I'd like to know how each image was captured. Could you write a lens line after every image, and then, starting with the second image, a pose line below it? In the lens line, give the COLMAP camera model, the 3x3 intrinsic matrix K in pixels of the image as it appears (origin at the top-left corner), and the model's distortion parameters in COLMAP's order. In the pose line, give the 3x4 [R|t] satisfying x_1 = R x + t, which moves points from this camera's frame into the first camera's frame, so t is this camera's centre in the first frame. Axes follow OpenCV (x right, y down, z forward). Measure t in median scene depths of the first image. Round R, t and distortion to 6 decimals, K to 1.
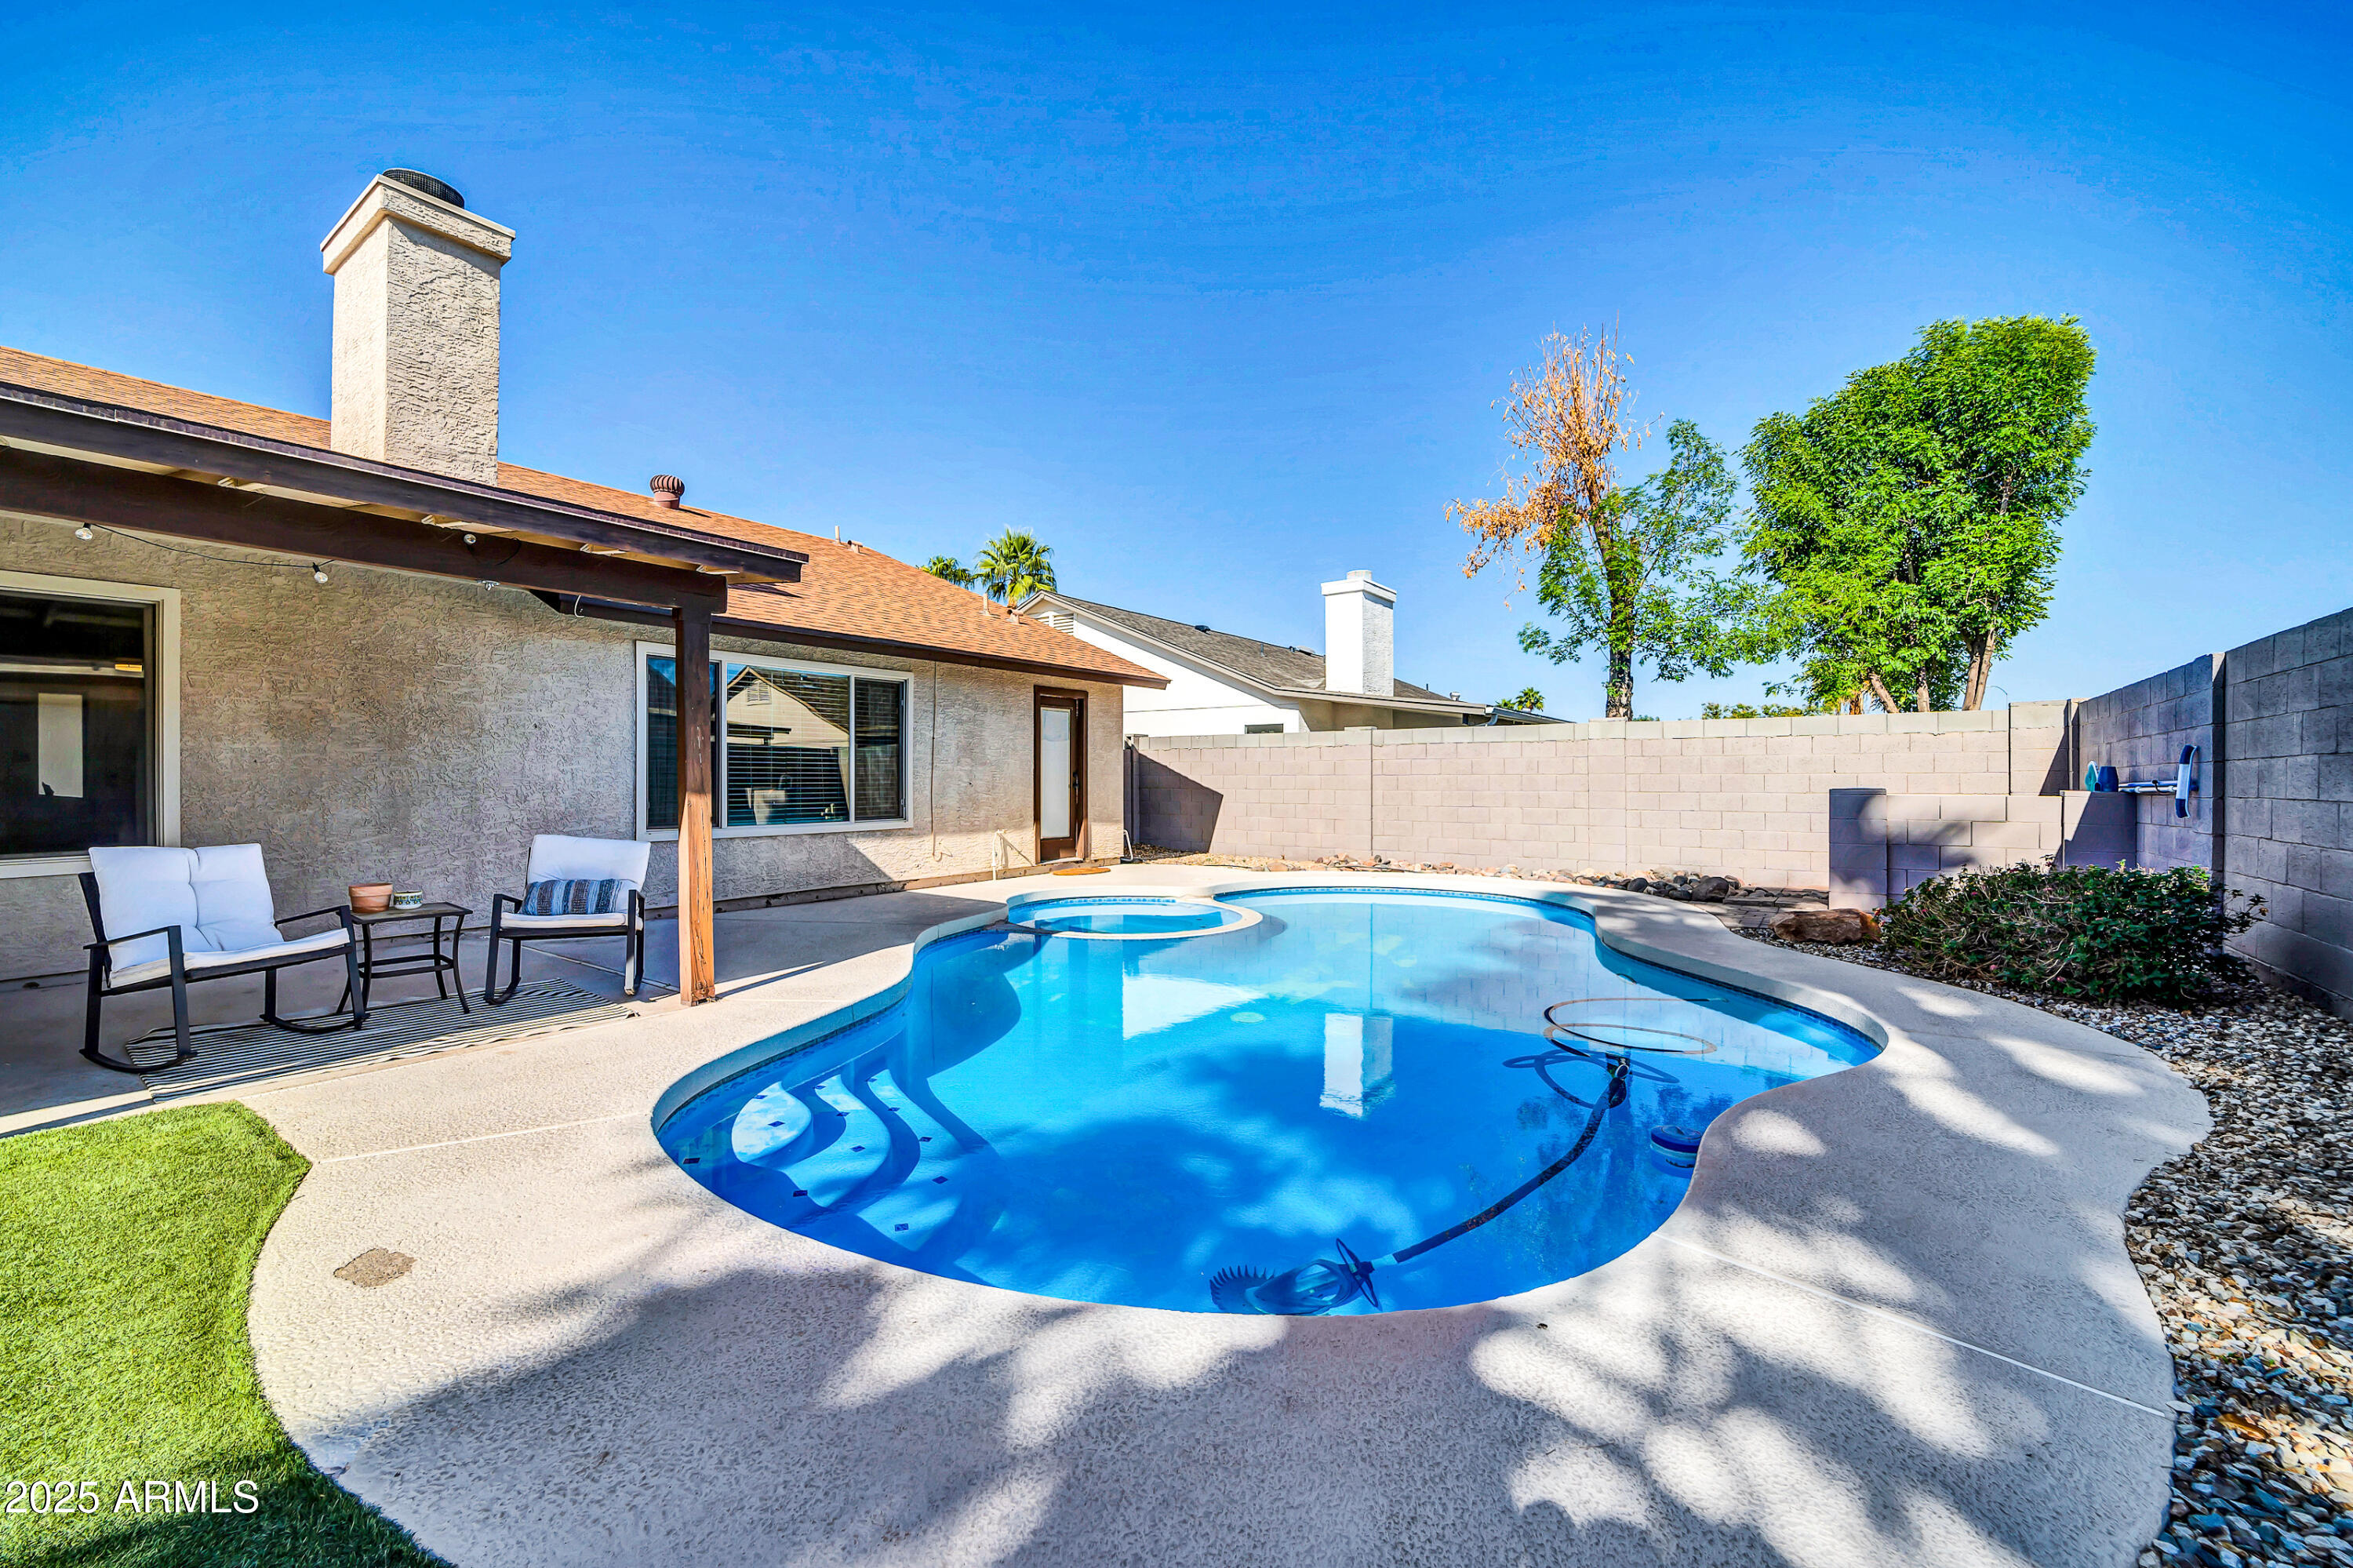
lens RADIAL K [[935.4, 0, 1169.7], [0, 935.4, 777.3], [0, 0, 1]] dist [0.000037, -0.001221]
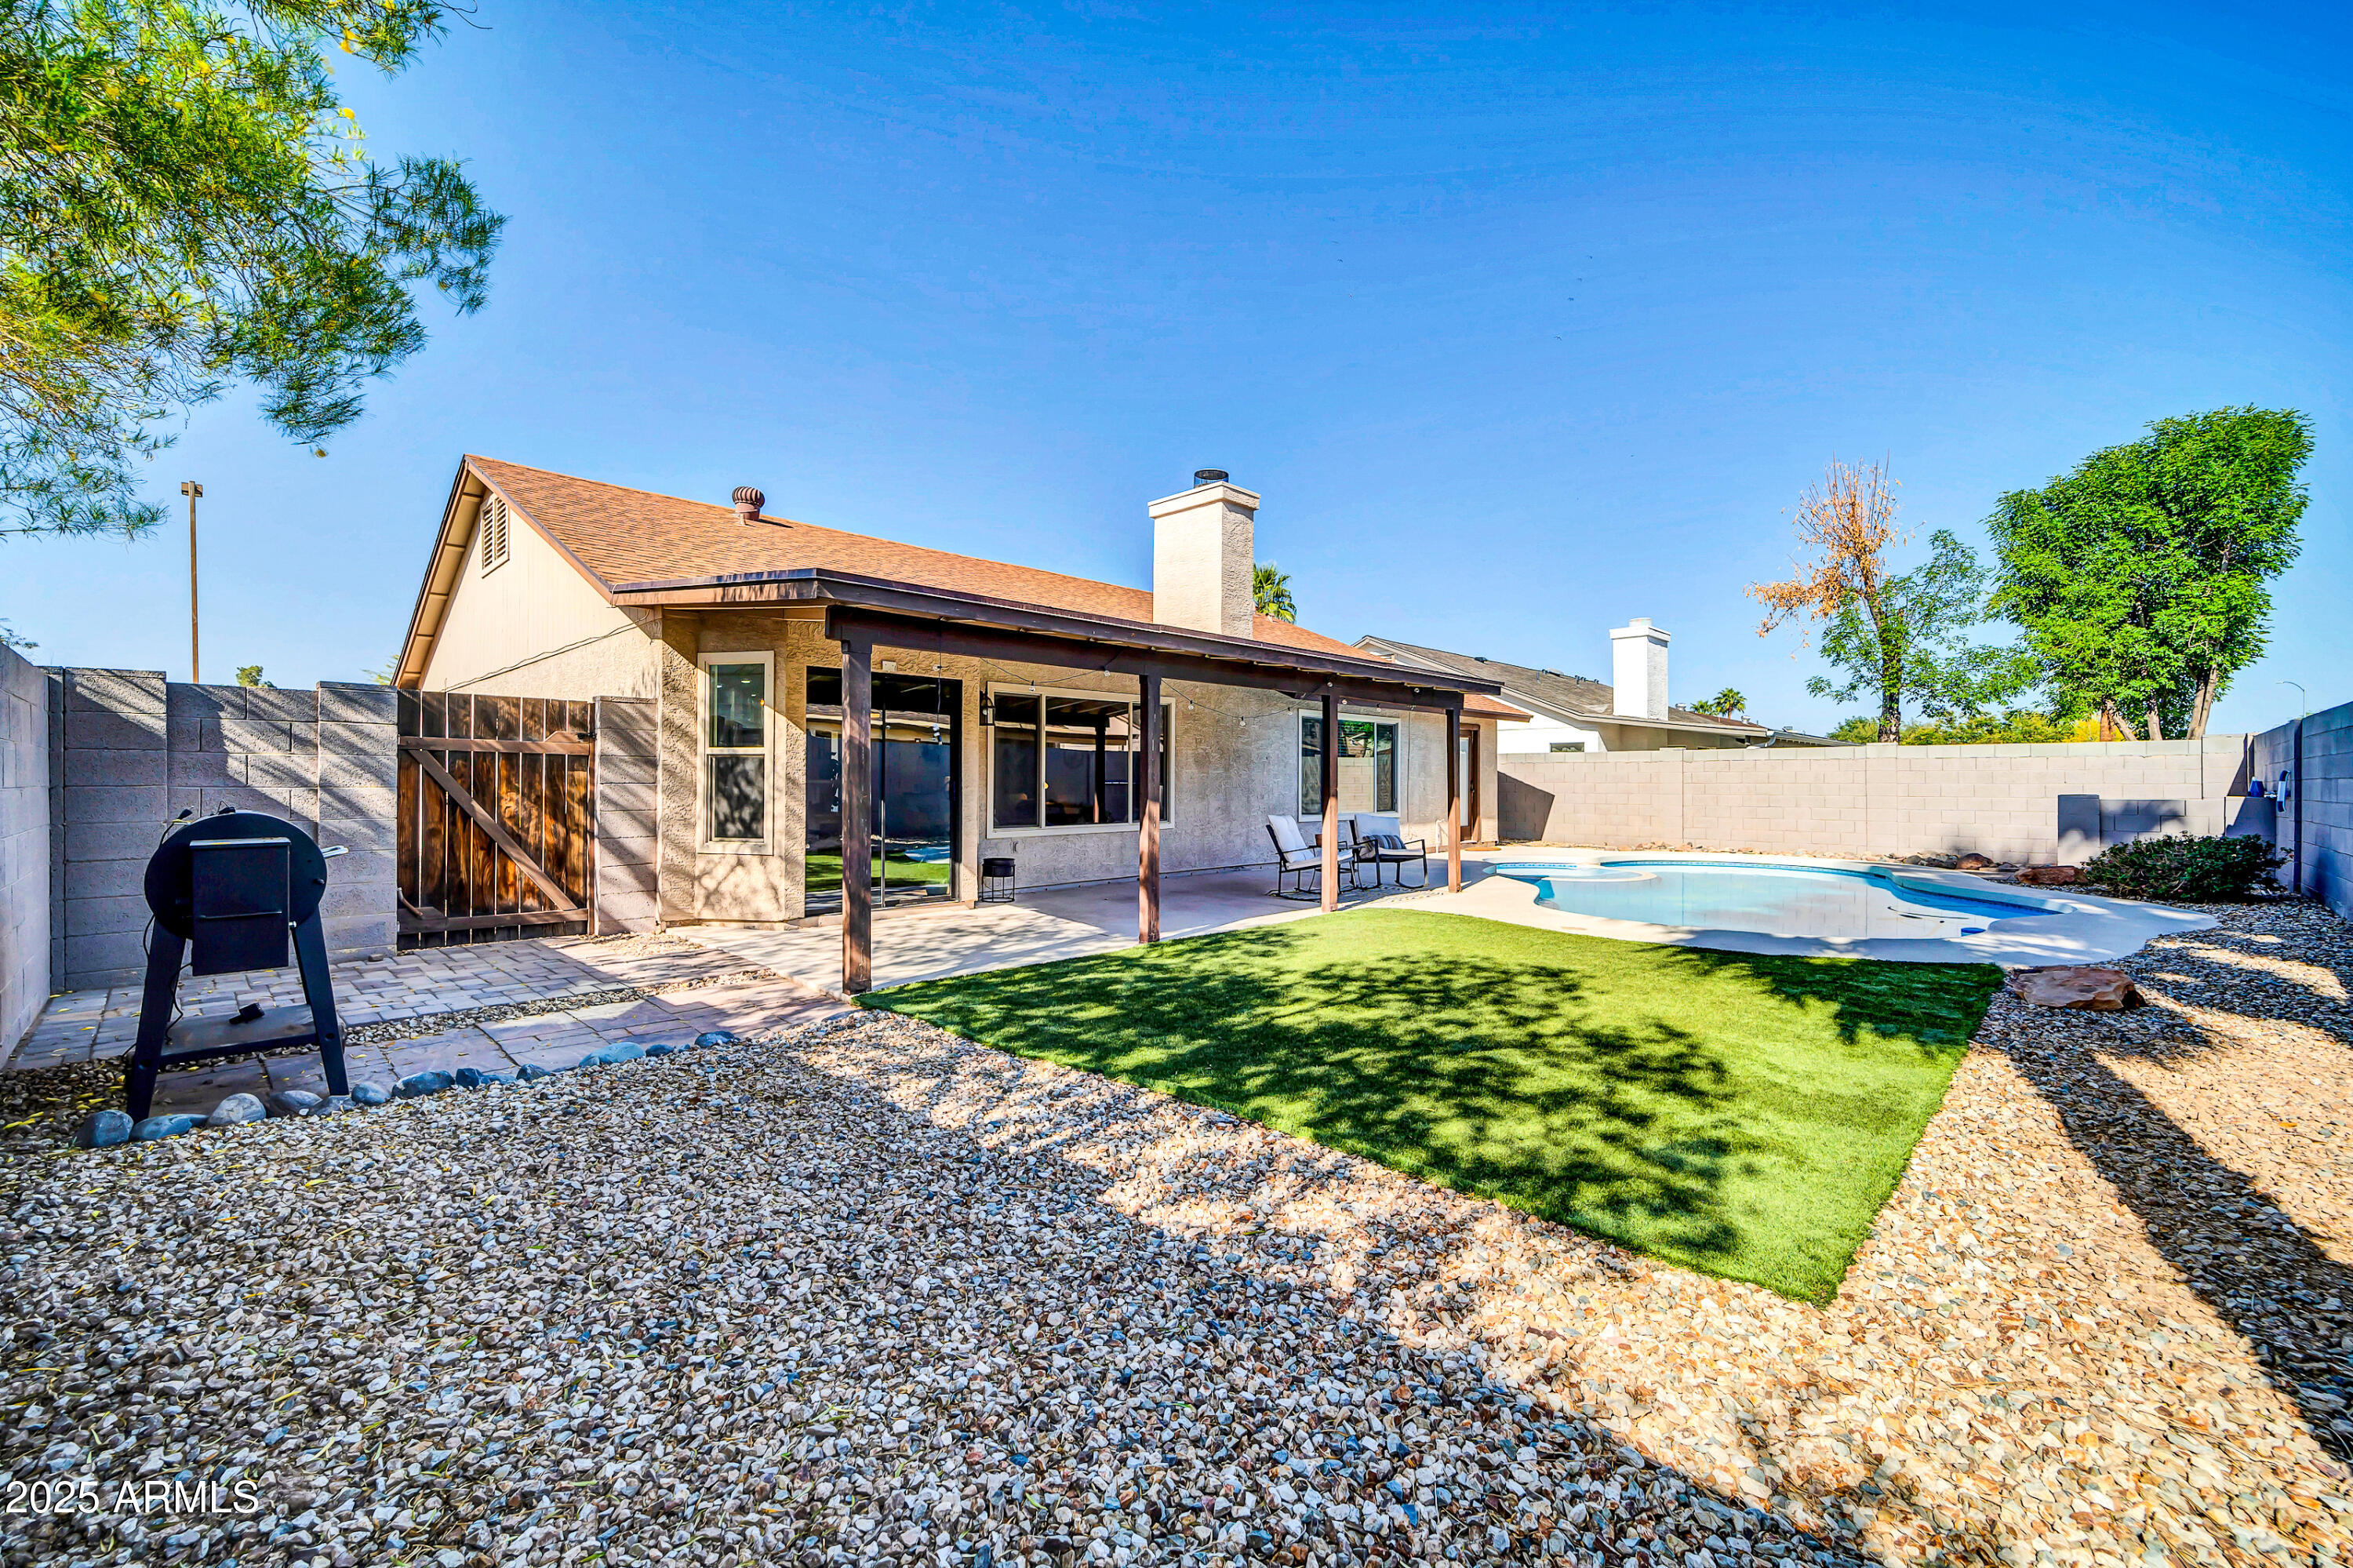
lens RADIAL K [[935.4, 0, 1173.9], [0, 935.4, 779.4], [0, 0, 1]] dist [0.000037, -0.001221]
pose [[0.987617, 0.001072, -0.156880, -0.294471], [-0.001161, 0.999999, -0.000474, -0.005847], [0.156880, 0.000651, 0.987617, -0.448517]]
